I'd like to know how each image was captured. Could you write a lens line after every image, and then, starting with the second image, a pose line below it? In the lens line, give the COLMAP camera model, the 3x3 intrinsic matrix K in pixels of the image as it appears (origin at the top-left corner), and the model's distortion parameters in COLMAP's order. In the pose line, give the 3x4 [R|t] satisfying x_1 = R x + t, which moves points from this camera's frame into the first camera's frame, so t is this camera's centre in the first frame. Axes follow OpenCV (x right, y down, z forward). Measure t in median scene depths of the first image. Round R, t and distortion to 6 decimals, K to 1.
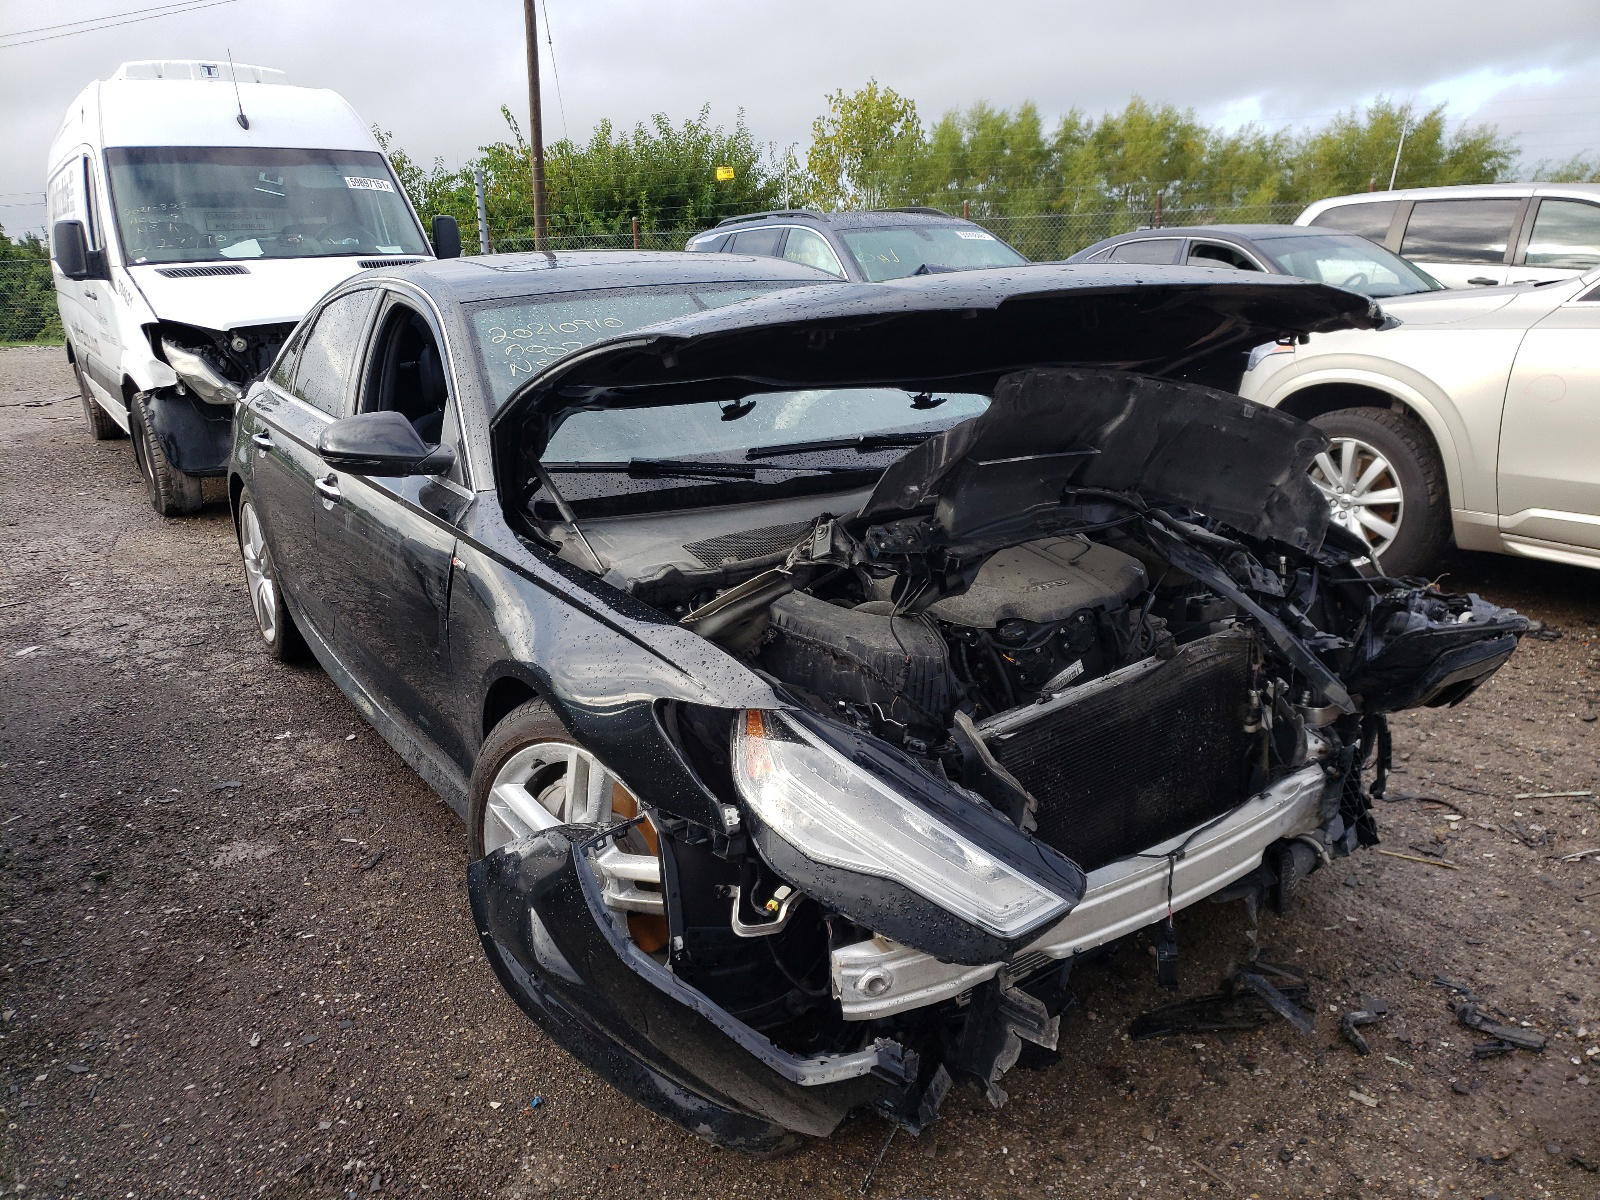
lens RADIAL K [[1246.7, 0, 813.8], [0, 1246.7, 655.4], [0, 0, 1]] dist [0.016609, 0.010252]
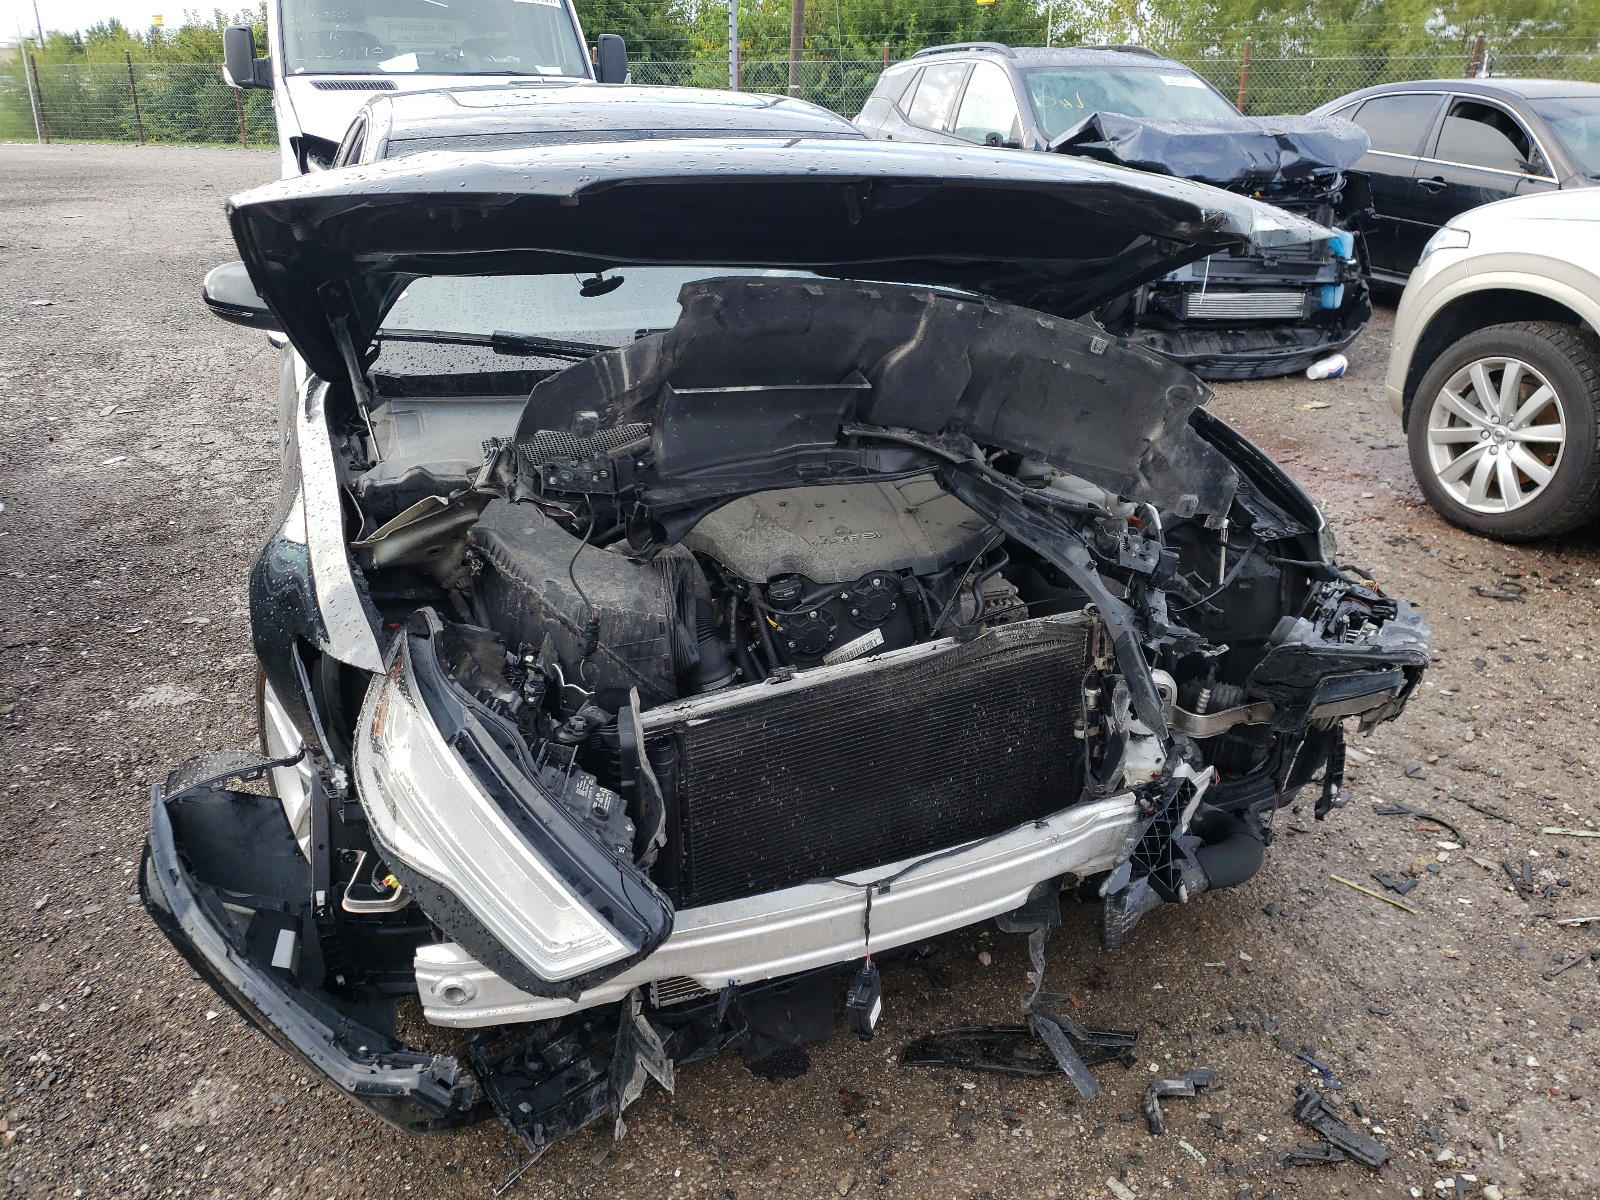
lens RADIAL K [[1246.7, 0, 813.8], [0, 1246.7, 655.4], [0, 0, 1]] dist [0.016609, 0.010252]
pose [[0.976983, 0.124928, -0.172910, 0.309438], [-0.103817, 0.986557, 0.126201, -0.077903], [0.186352, -0.105345, 0.976819, 0.164328]]
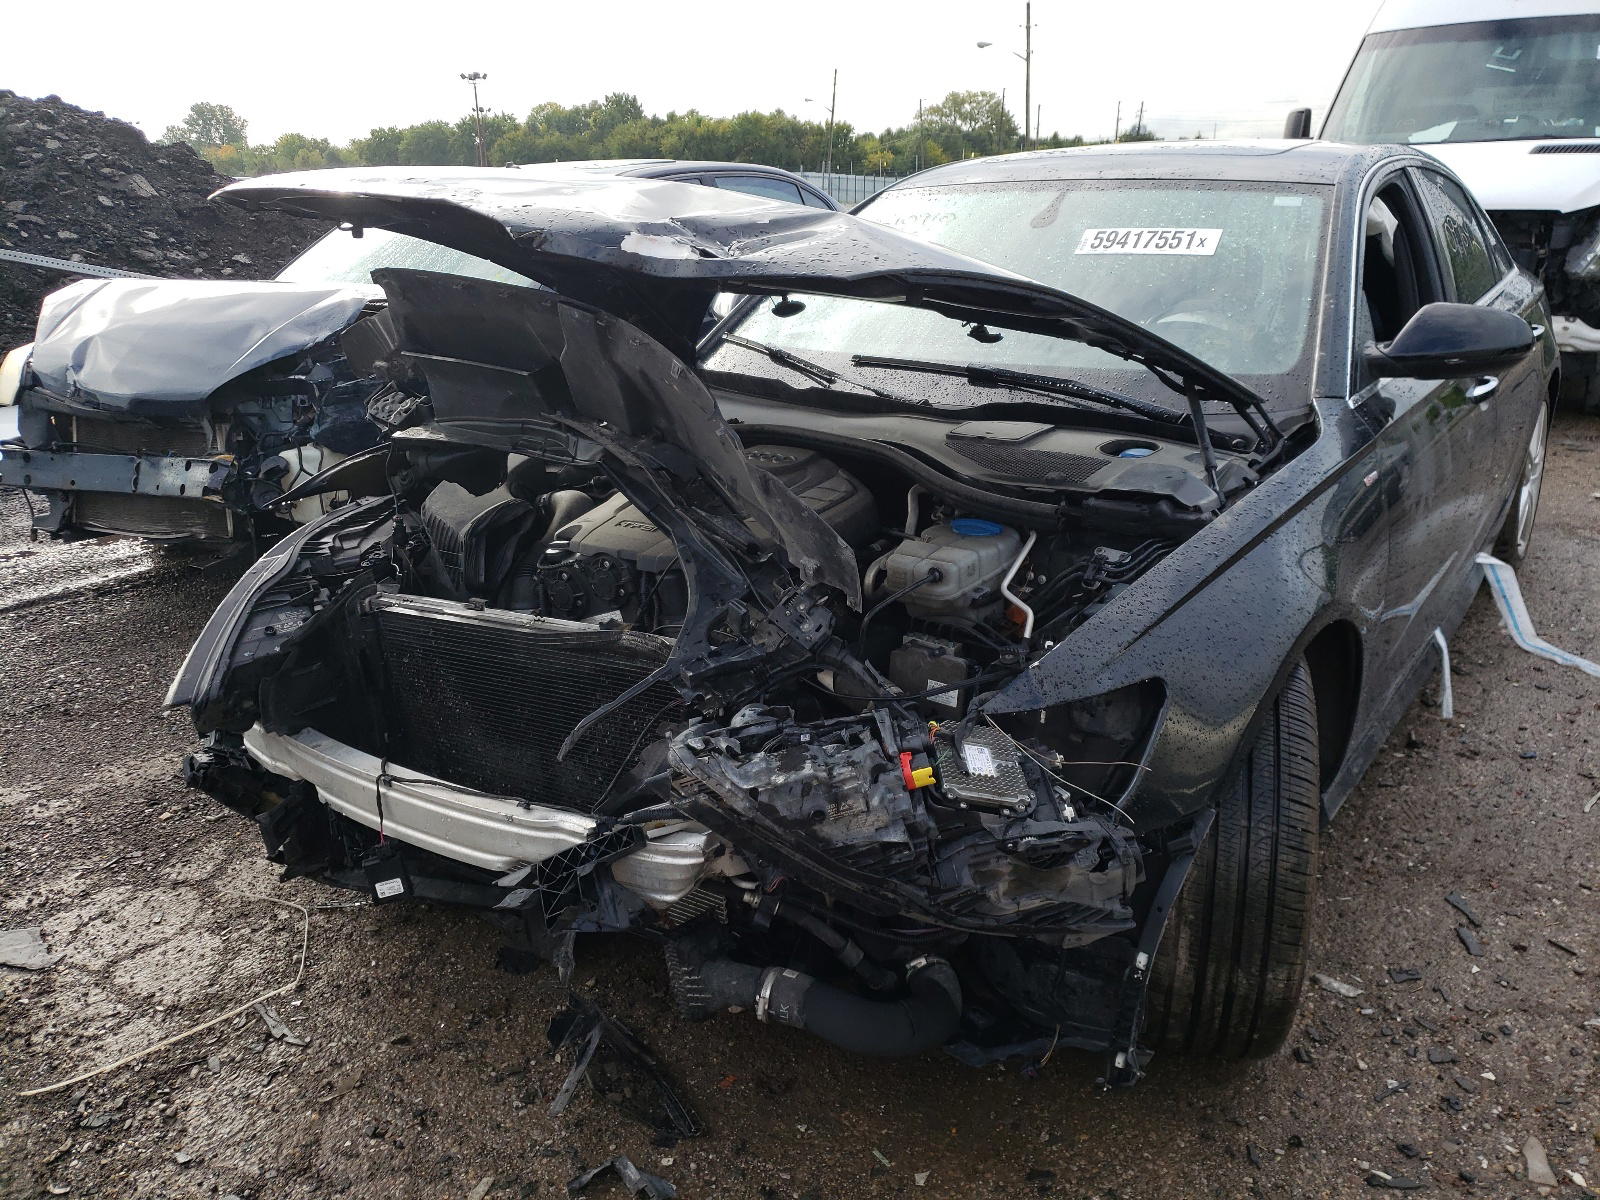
lens RADIAL K [[1246.7, 0, 813.8], [0, 1246.7, 655.4], [0, 0, 1]] dist [0.016609, 0.010252]
pose [[0.365293, 0.356990, -0.859720, 1.020409], [-0.284446, 0.922178, 0.262065, -0.237609], [0.886370, 0.148813, 0.438410, 0.711905]]
